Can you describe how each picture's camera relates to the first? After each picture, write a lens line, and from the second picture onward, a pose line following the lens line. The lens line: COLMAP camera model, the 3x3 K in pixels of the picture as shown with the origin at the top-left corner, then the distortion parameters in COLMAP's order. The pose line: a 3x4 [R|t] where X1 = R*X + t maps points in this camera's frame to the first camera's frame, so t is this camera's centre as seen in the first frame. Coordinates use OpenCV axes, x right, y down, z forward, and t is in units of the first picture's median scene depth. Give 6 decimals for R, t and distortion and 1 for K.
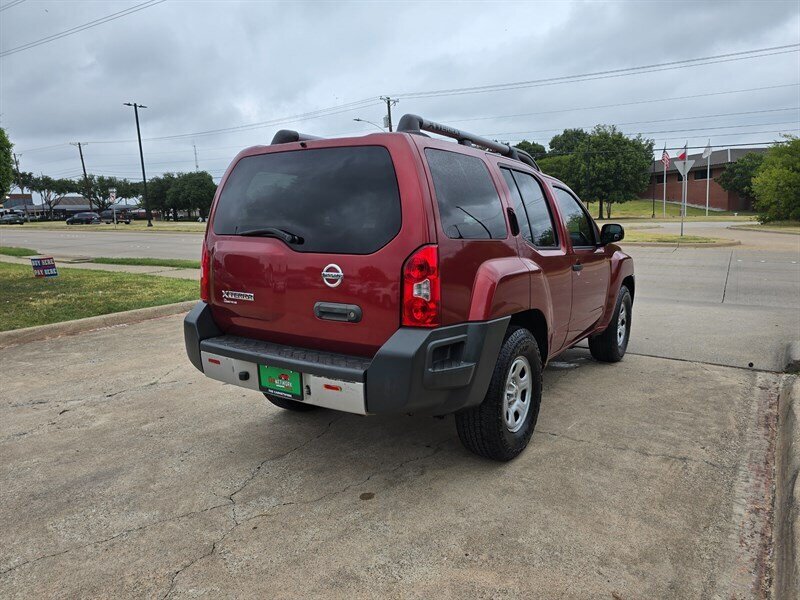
lens RADIAL K [[535.4, 0, 404.7], [0, 535.4, 300.9], [0, 0, 1]] dist [0.058602, -0.055226]
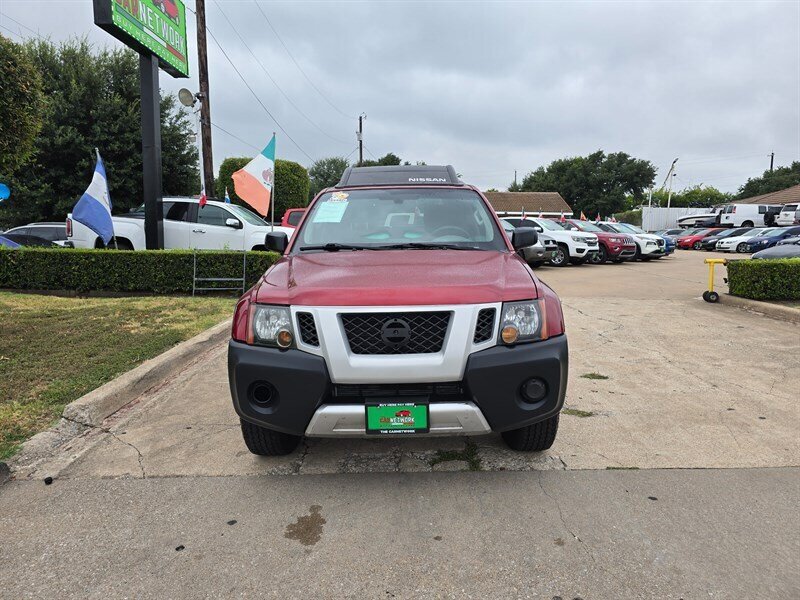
lens RADIAL K [[535.4, 0, 401.2], [0, 535.4, 301.9], [0, 0, 1]] dist [0.058602, -0.055226]
pose [[-0.841709, 0.102179, -0.530175, 0.975743], [-0.059800, 0.958247, 0.279619, -0.413092], [0.536610, 0.267062, -0.800455, 2.613724]]
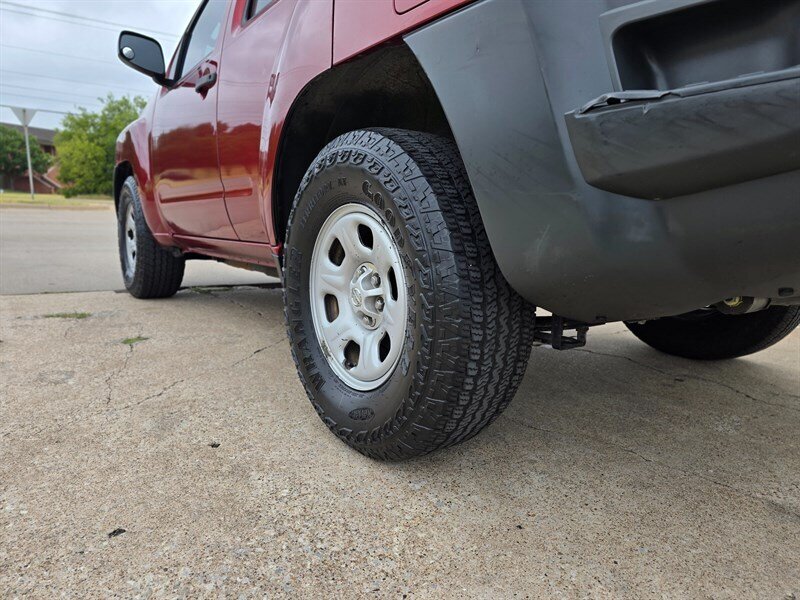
lens RADIAL K [[535.4, 0, 412.3], [0, 535.4, 299.4], [0, 0, 1]] dist [0.058602, -0.055226]
pose [[0.340867, -0.125899, 0.931643, -0.611625], [0.103981, 0.989961, 0.095735, 0.099636], [-0.934343, 0.064240, 0.350536, 1.087119]]
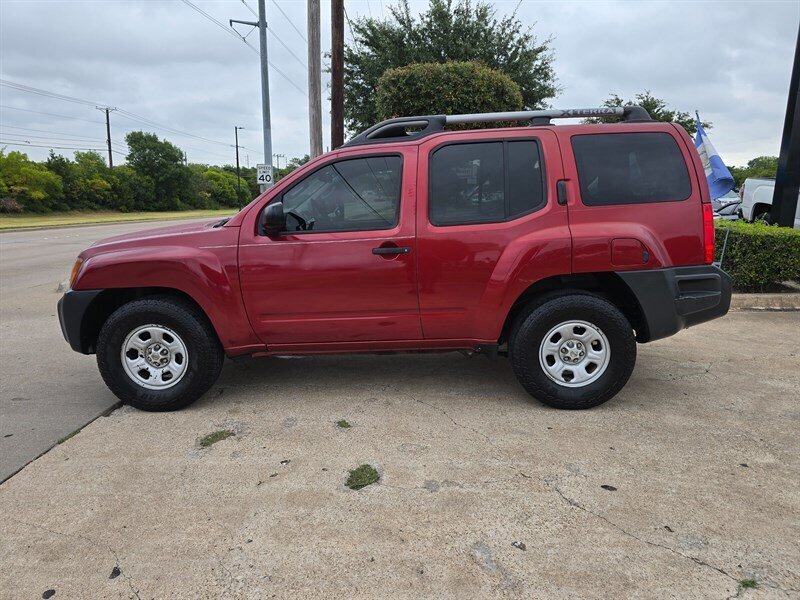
lens RADIAL K [[535.4, 0, 399.6], [0, 535.4, 292.8], [0, 0, 1]] dist [0.058602, -0.055226]
pose [[-0.514486, -0.131558, 0.847346, -0.962781], [0.148711, 0.959499, 0.239264, -0.287962], [-0.844505, 0.249108, -0.474085, 2.026377]]
